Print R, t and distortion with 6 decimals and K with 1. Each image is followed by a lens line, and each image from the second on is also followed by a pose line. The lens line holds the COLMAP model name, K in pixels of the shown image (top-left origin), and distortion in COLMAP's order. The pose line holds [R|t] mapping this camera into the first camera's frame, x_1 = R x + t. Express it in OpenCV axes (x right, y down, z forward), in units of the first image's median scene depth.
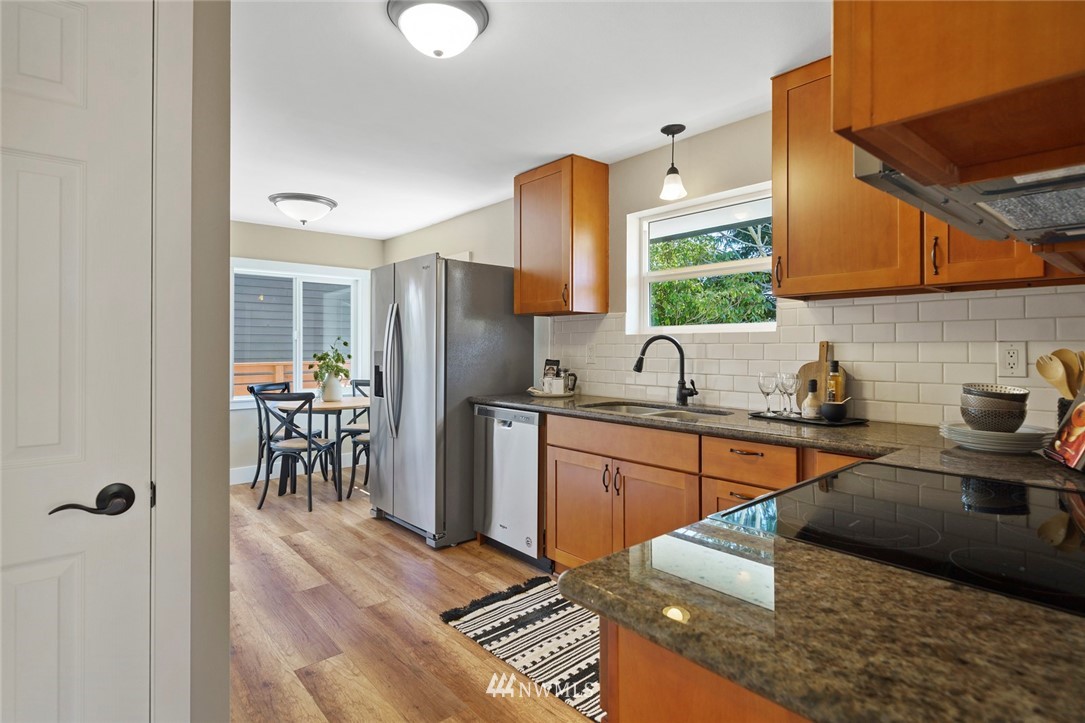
lens RADIAL K [[555.3, 0, 542.8], [0, 555.3, 351.6], [0, 0, 1]] dist [-0.002138, -0.000080]
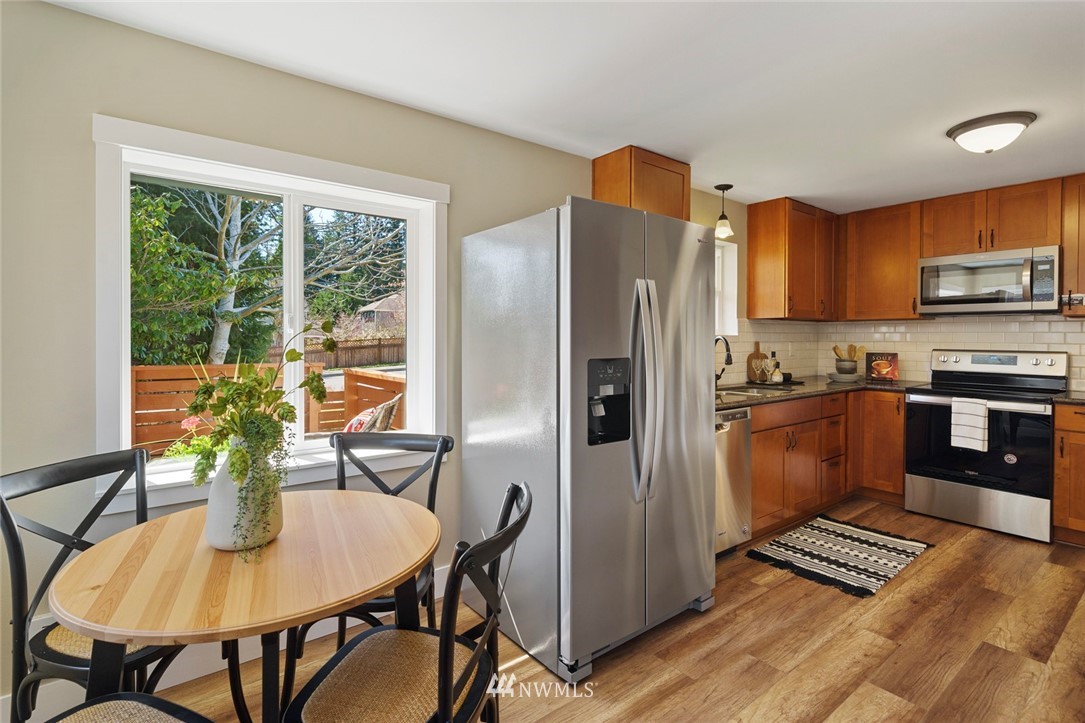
lens RADIAL K [[518.4, 0, 538.3], [0, 518.4, 338.8], [0, 0, 1]] dist [0.000564, 0.000714]
pose [[0.053205, -0.001200, 0.998583, -1.064231], [0.002178, 0.999997, 0.001085, -0.024333], [-0.998581, 0.002117, 0.053207, 1.373856]]
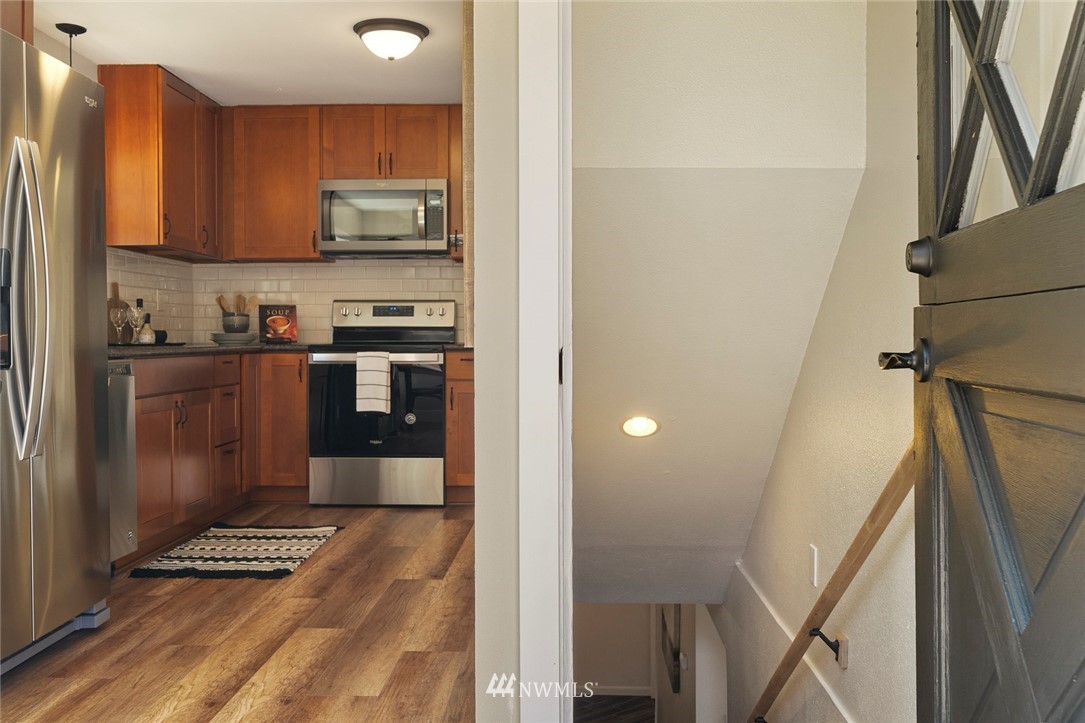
lens RADIAL K [[991.0, 0, 538.1], [0, 991.0, 357.1], [0, 0, 1]] dist [-0.009254, 0.000000]
pose [[-0.734498, -0.009072, 0.678551, -1.339039], [0.009675, 0.999669, 0.023839, 0.082813], [-0.678542, 0.024074, -0.734167, 1.625133]]
